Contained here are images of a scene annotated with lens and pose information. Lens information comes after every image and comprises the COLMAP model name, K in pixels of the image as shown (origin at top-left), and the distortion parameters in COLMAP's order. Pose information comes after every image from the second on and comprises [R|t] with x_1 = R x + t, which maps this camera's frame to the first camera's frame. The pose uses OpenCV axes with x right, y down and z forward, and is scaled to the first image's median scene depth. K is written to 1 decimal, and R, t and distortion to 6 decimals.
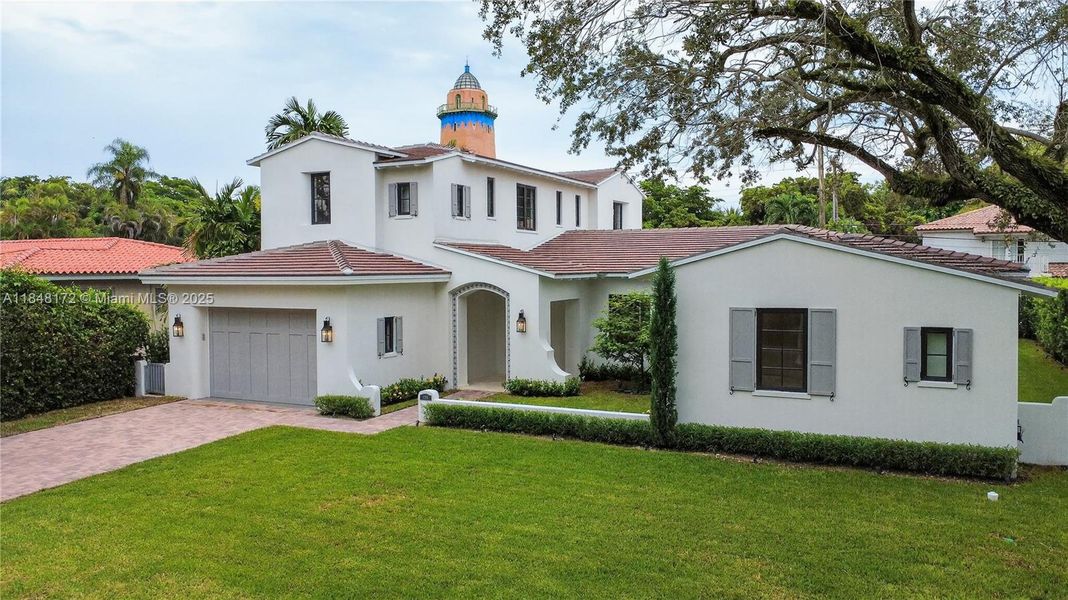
lens RADIAL K [[925.6, 0, 545.5], [0, 925.6, 291.4], [0, 0, 1]] dist [0.003455, 0.006891]
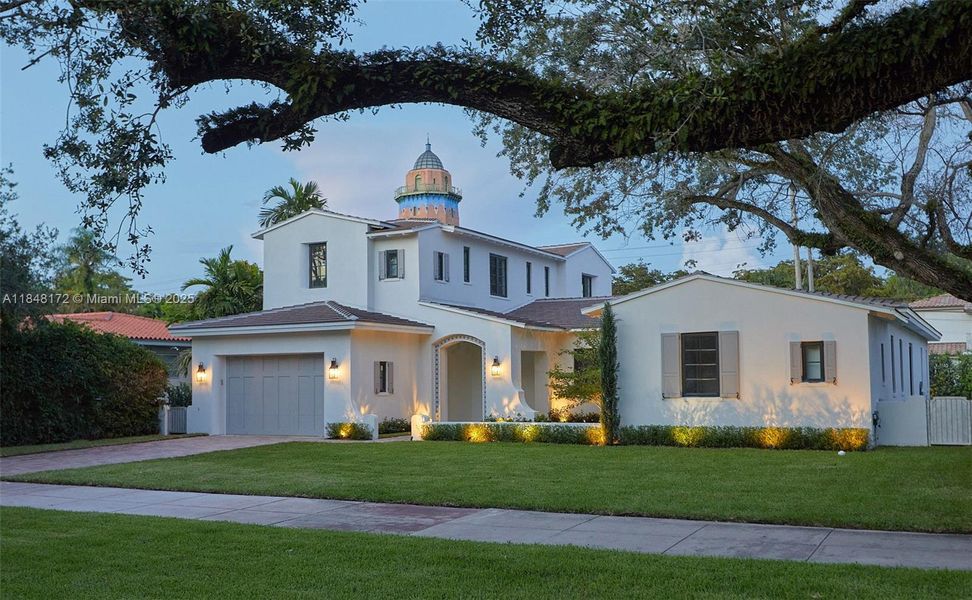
lens RADIAL K [[1097.4, 0, 482.4], [0, 1097.4, 304.0], [0, 0, 1]] dist [0.020855, 0.000000]
pose [[0.999481, -0.008755, -0.031014, -0.000003], [0.005860, 0.995718, -0.092253, 0.075572], [0.031689, 0.092023, 0.995253, -0.342908]]
